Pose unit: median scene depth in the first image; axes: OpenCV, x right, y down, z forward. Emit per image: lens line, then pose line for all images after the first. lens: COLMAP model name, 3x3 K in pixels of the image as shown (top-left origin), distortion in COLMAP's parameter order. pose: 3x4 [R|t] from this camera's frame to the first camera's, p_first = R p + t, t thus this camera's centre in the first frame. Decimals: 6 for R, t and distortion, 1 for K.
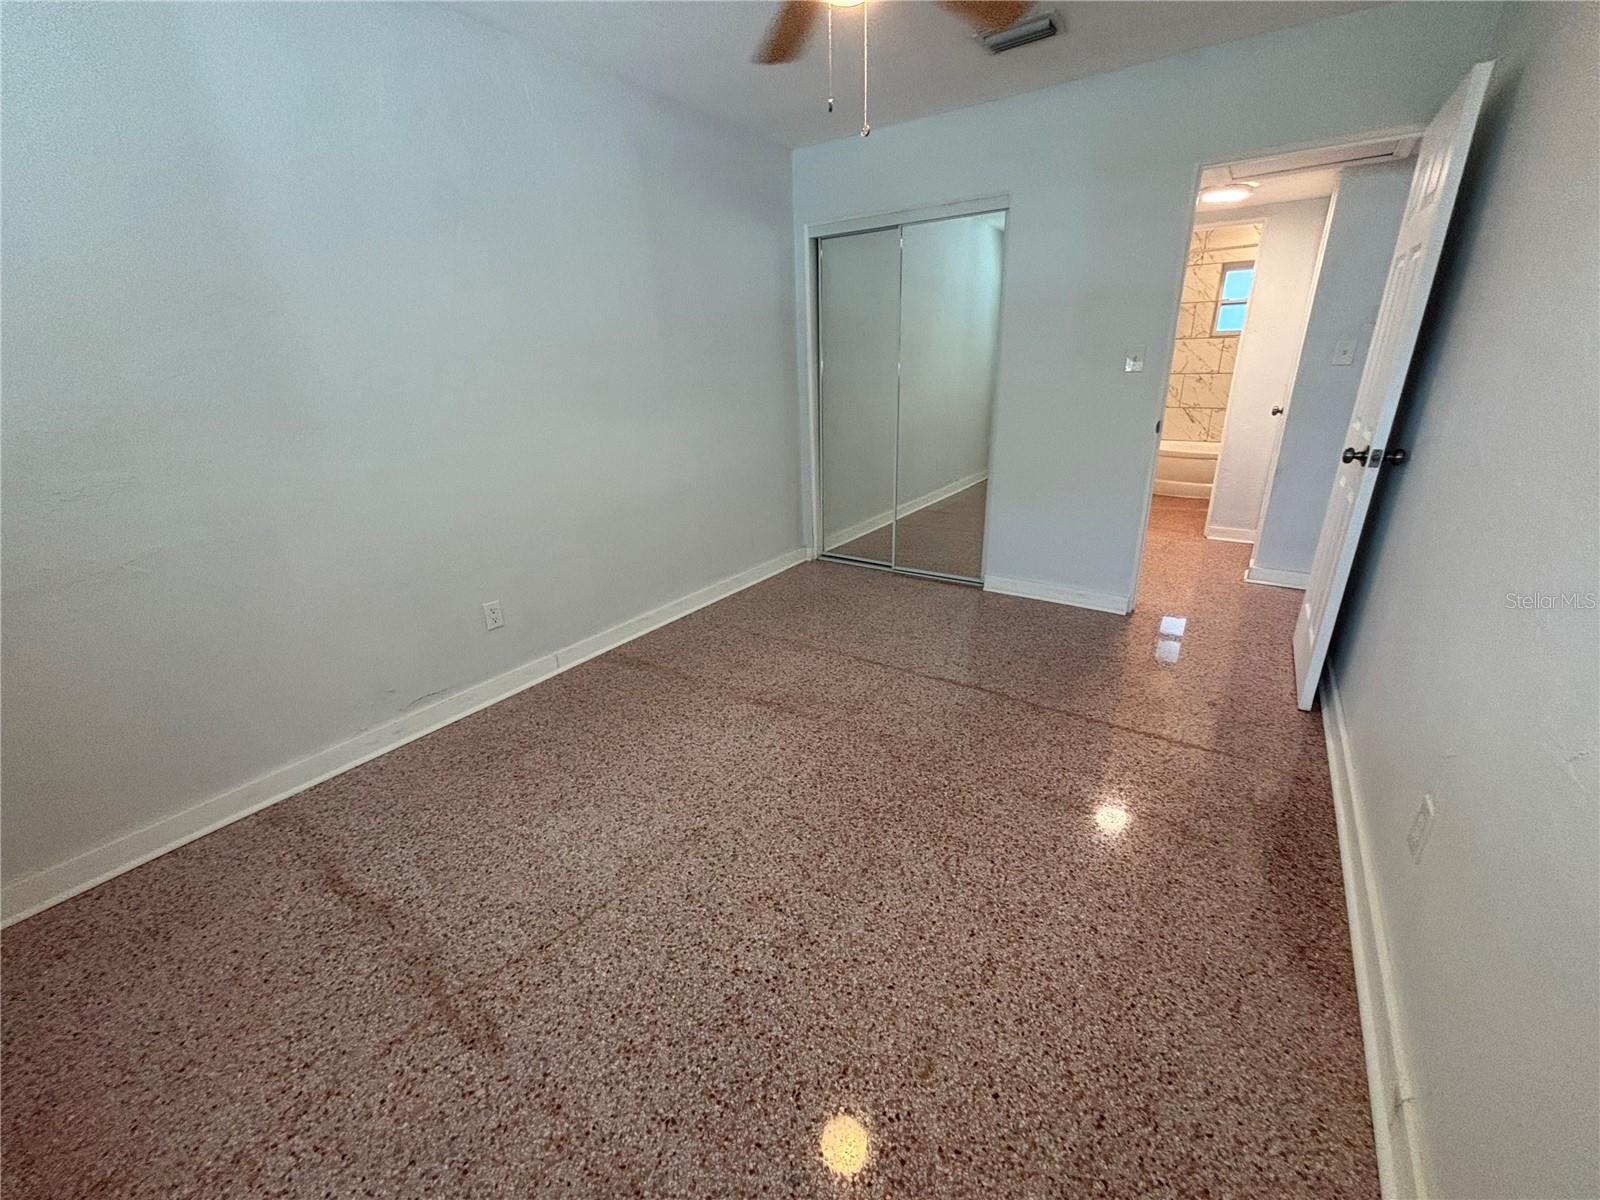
lens RADIAL K [[649.5, 0, 808.6], [0, 649.5, 602.4], [0, 0, 1]] dist [-0.002039, -0.000280]
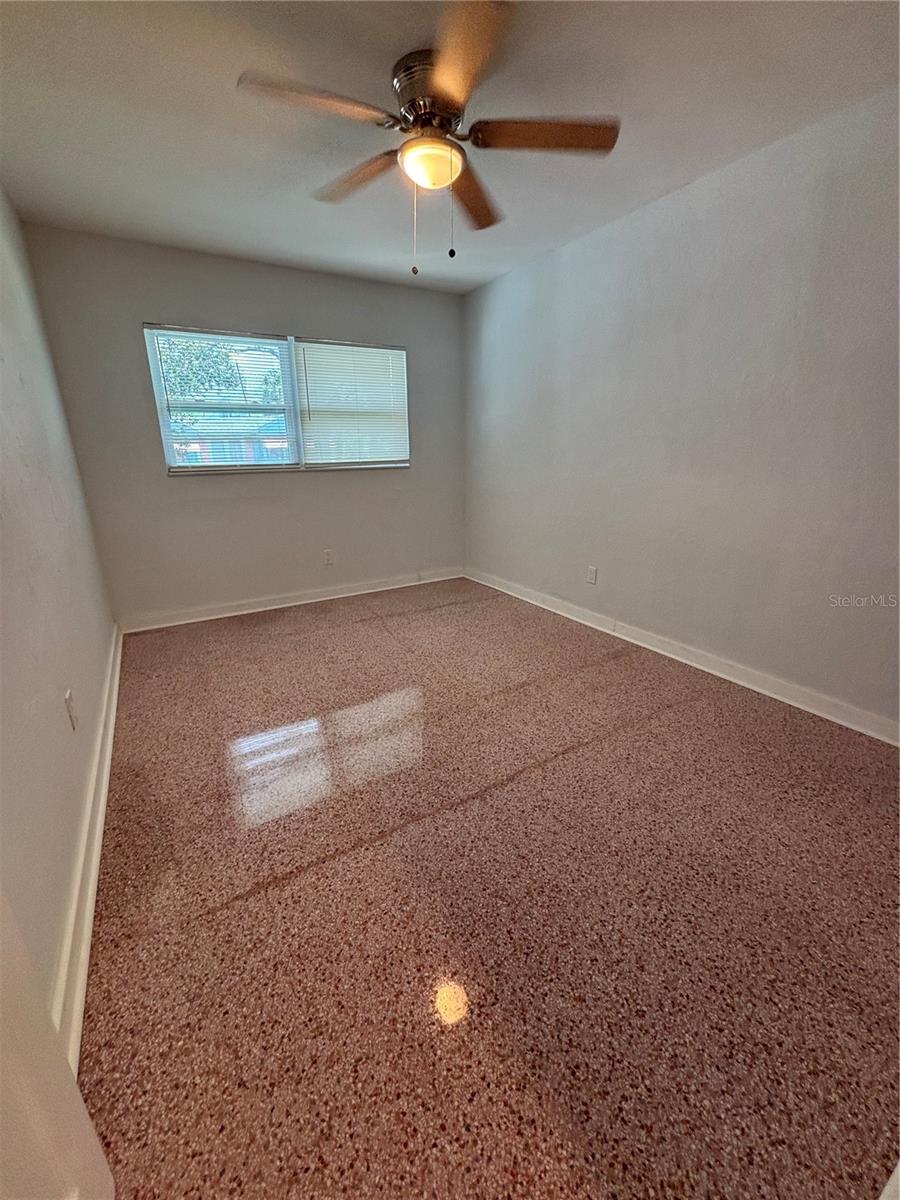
lens RADIAL K [[487.2, 0, 451.7], [0, 487.2, 600.2], [0, 0, 1]] dist [-0.002039, -0.000280]
pose [[-0.421300, 0.306071, -0.853714, 0.881996], [-0.294990, 0.843898, 0.448127, -0.440728], [0.857606, 0.440633, -0.265246, 1.194611]]
